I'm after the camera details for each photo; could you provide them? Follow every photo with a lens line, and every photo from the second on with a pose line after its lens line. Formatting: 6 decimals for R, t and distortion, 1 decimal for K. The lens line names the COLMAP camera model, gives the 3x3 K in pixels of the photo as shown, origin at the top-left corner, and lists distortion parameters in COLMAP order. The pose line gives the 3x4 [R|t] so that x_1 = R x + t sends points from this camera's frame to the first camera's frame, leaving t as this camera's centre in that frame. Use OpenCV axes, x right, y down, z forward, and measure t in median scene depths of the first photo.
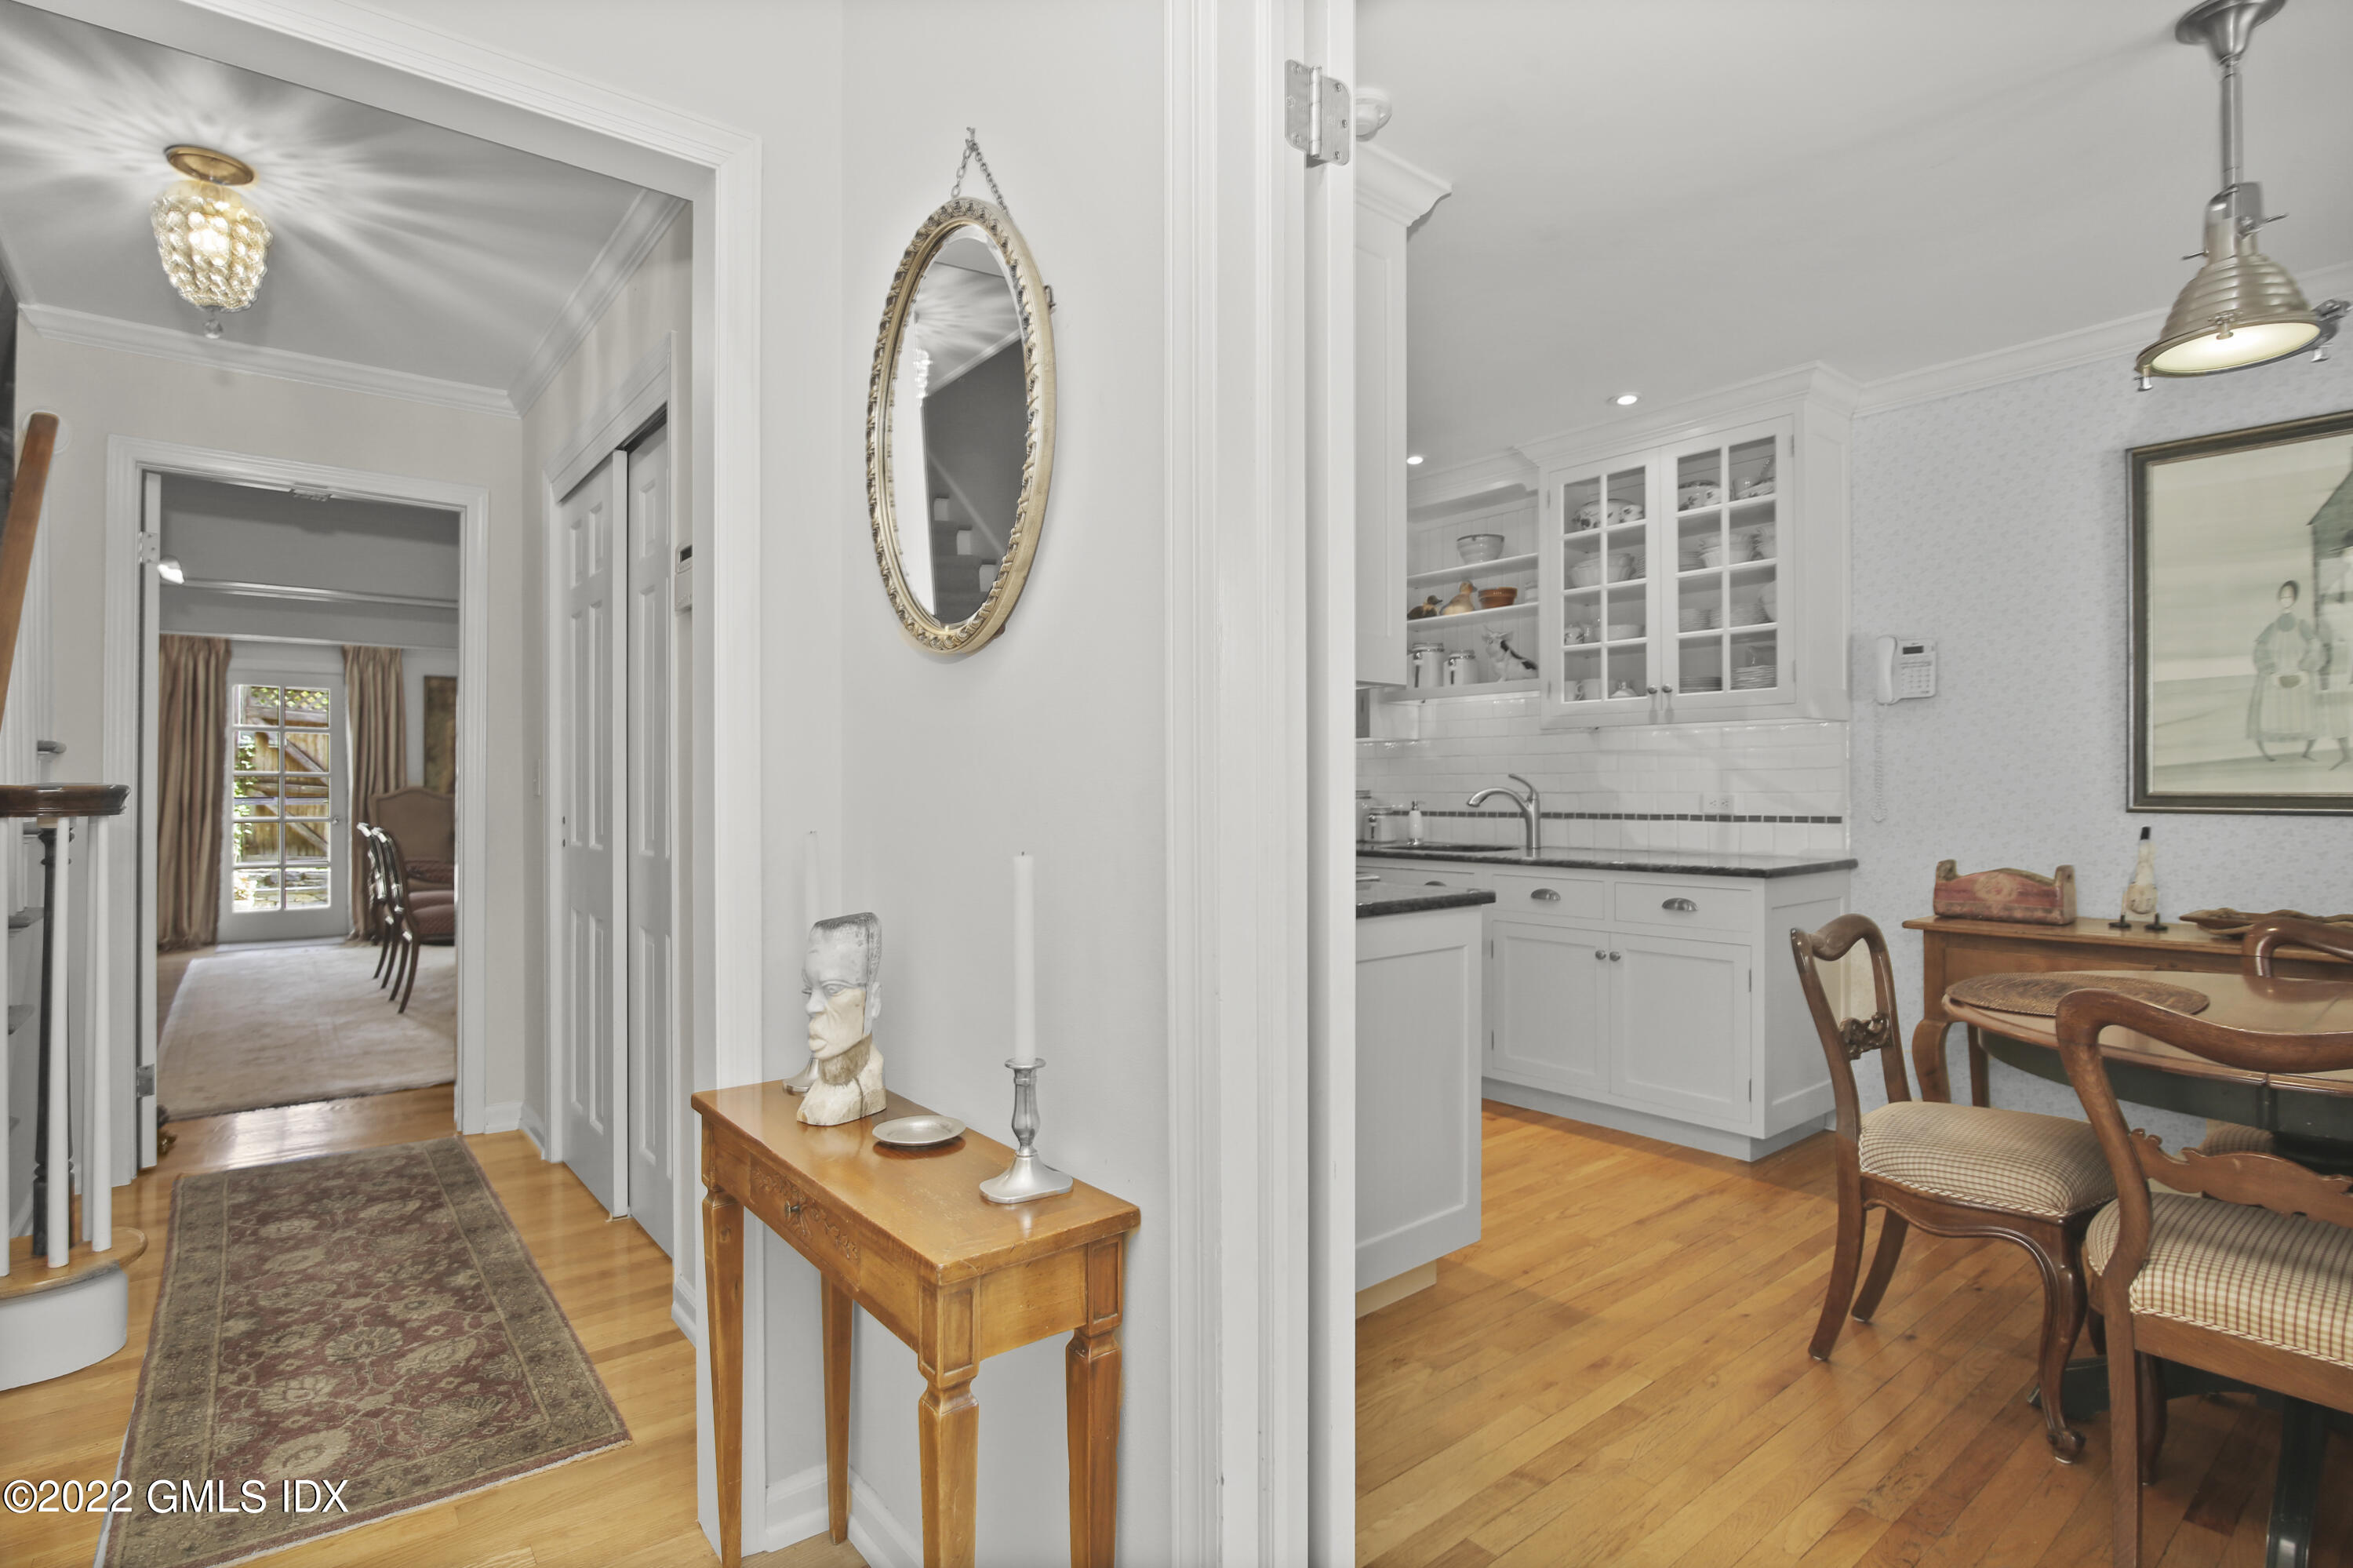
lens RADIAL K [[1151.5, 0, 1141.7], [0, 1151.5, 788.5], [0, 0, 1]] dist [-0.001652, -0.000339]
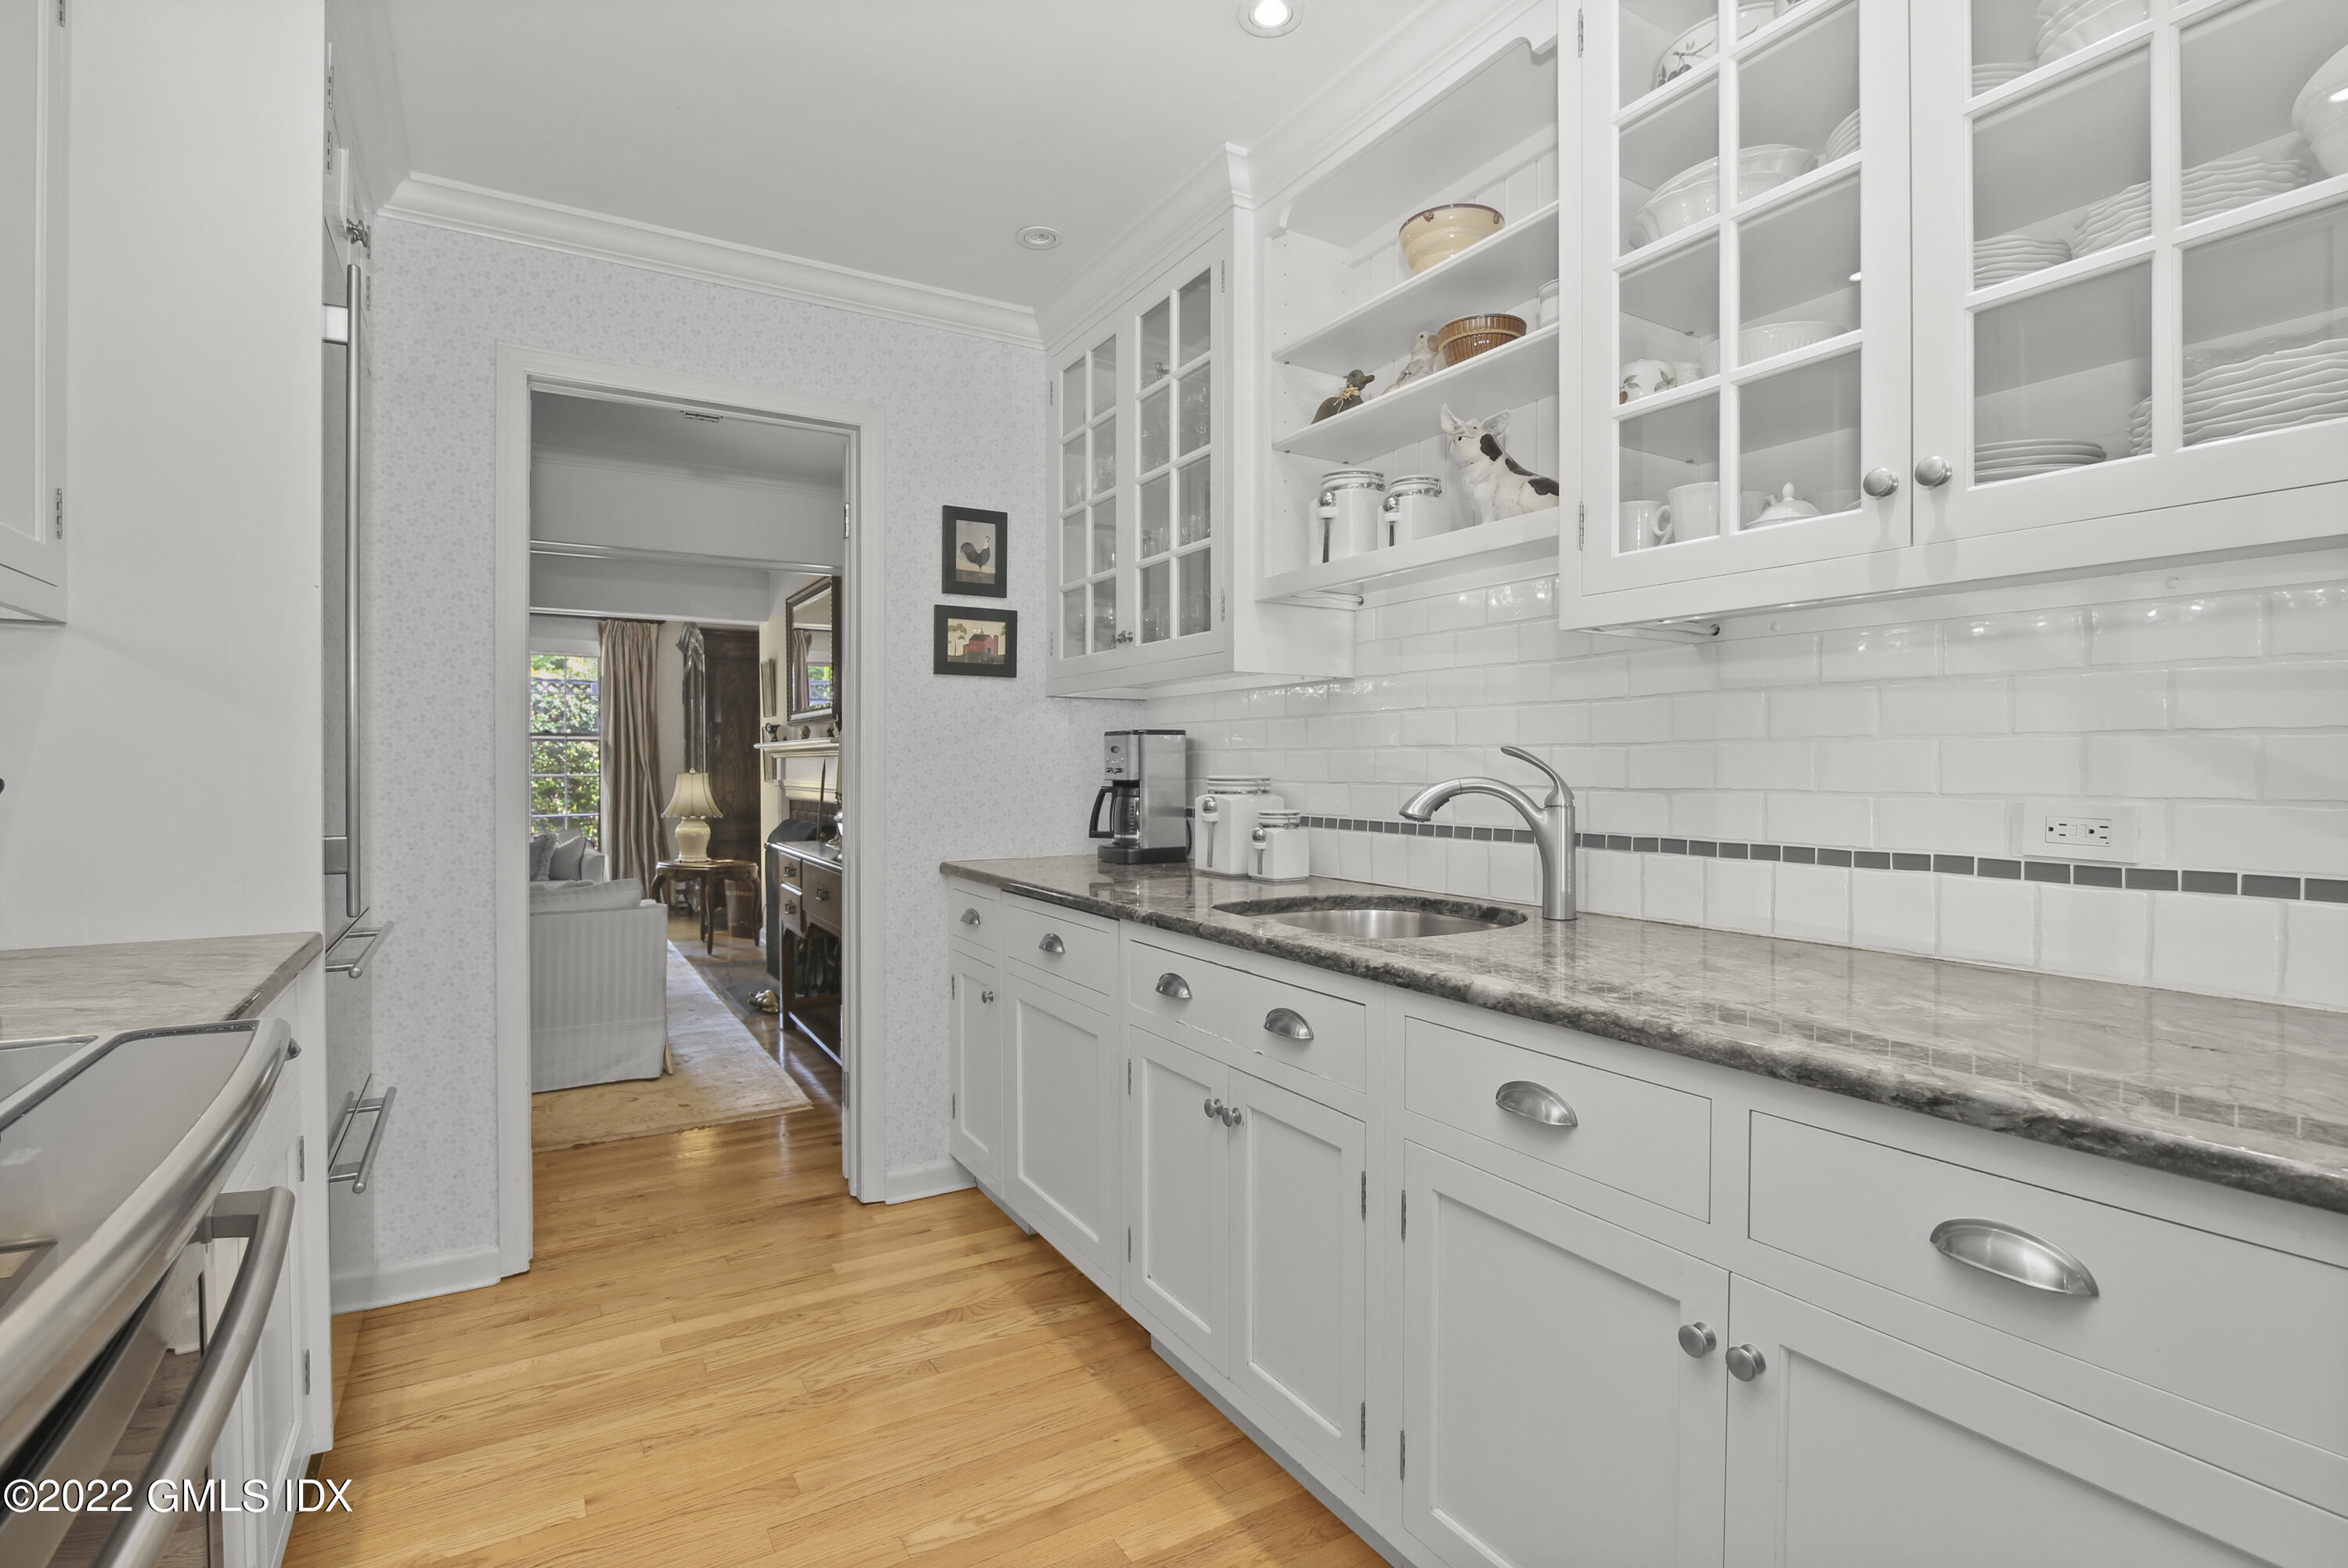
lens RADIAL K [[1092.1, 0, 1170.9], [0, 1092.1, 768.8], [0, 0, 1]] dist [-0.017173, 0.000046]
pose [[0.994442, 0.000908, -0.105279, 0.258697], [-0.000066, 0.999968, 0.008009, -0.007519], [0.105283, -0.007958, 0.994410, 0.630597]]
